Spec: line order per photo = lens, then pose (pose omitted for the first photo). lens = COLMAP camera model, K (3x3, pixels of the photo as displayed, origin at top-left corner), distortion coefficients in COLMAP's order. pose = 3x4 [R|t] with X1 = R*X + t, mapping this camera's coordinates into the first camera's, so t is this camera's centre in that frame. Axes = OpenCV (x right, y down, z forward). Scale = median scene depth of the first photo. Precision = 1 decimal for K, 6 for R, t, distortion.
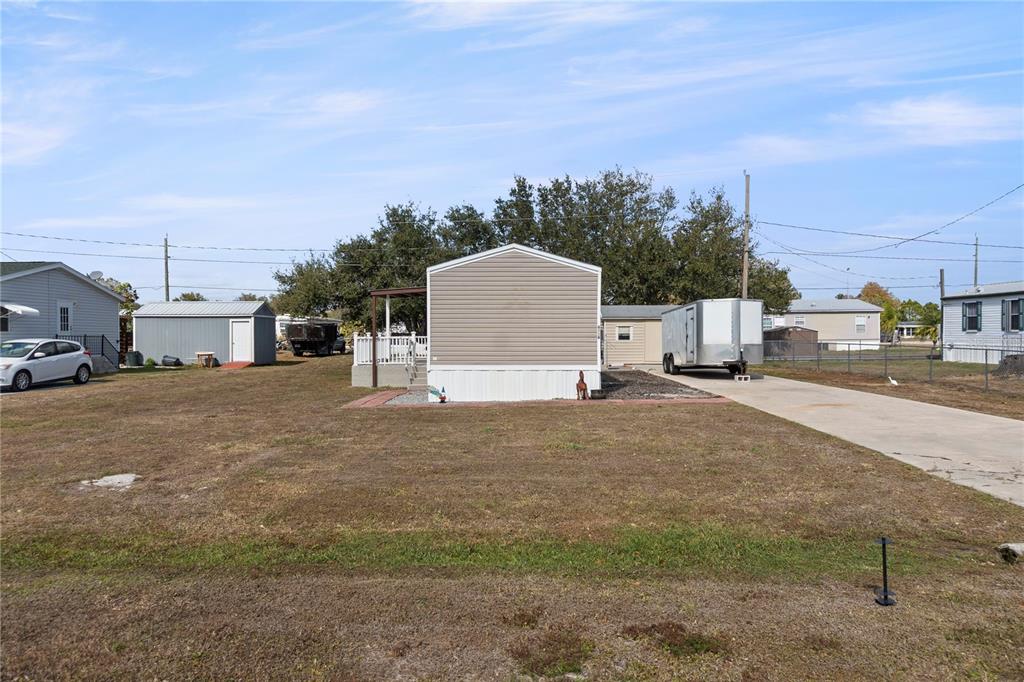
lens RADIAL K [[689.7, 0, 516.2], [0, 689.7, 319.2], [0, 0, 1]] dist [-0.030584, 0.002827]
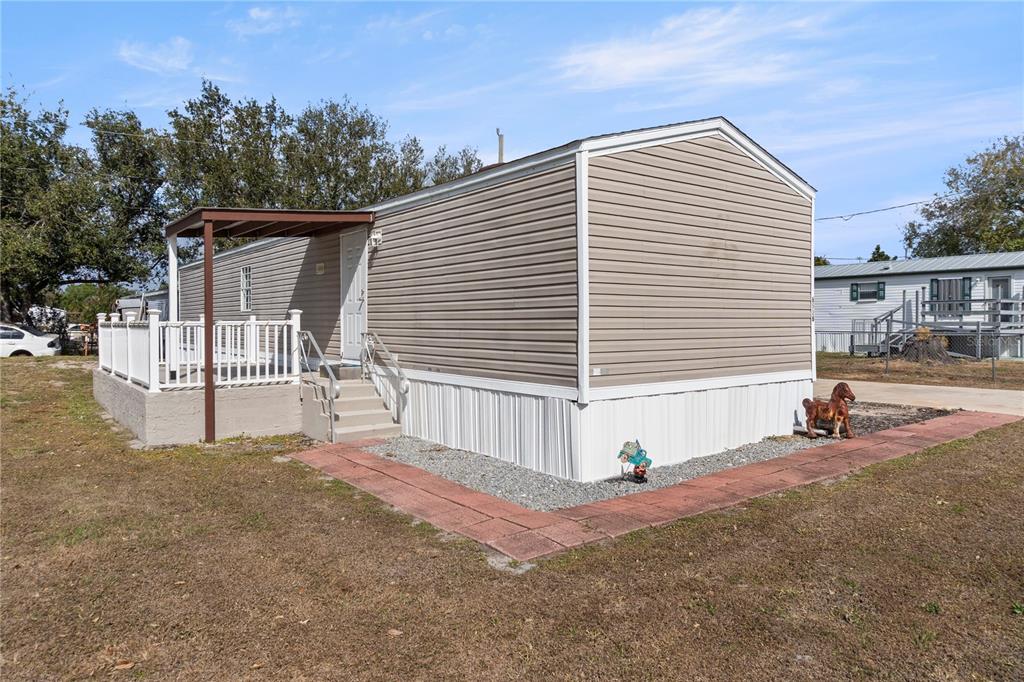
lens RADIAL K [[689.7, 0, 516.2], [0, 689.7, 319.2], [0, 0, 1]] dist [-0.030584, 0.002827]
pose [[0.789663, -0.003045, 0.613534, -0.171182], [-0.008376, 0.999841, 0.015741, 0.008789], [-0.613484, -0.017569, 0.789512, 0.303000]]
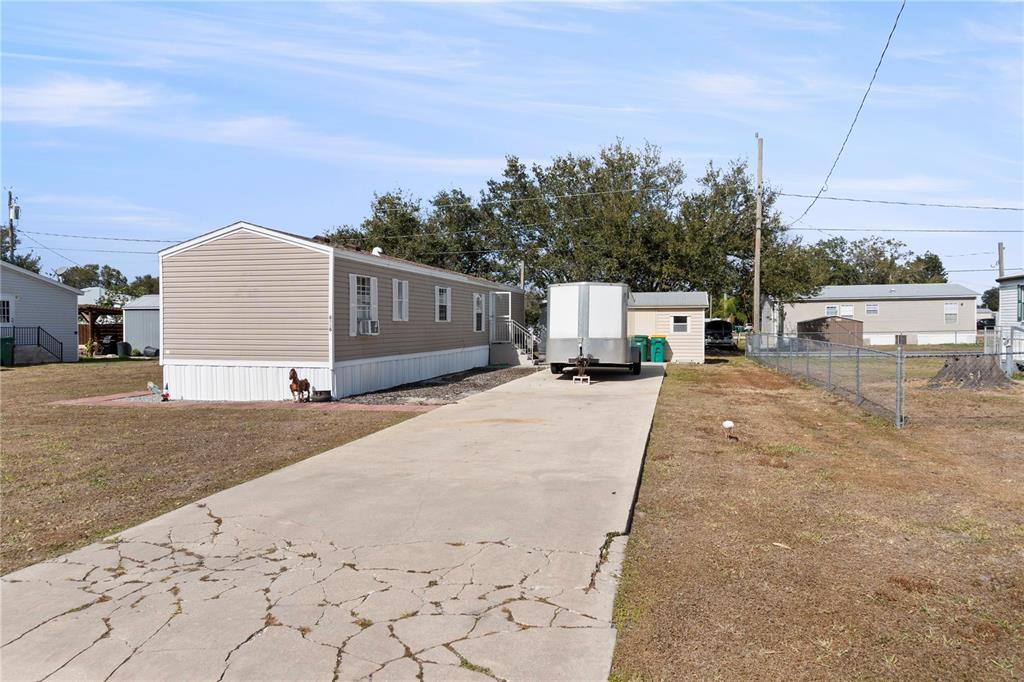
lens RADIAL K [[689.7, 0, 516.2], [0, 689.7, 319.2], [0, 0, 1]] dist [-0.030584, 0.002827]
pose [[0.974399, -0.002589, -0.224810, 0.228016], [0.005554, 0.999906, 0.012558, 0.001913], [0.224757, -0.013485, 0.974322, 0.094434]]
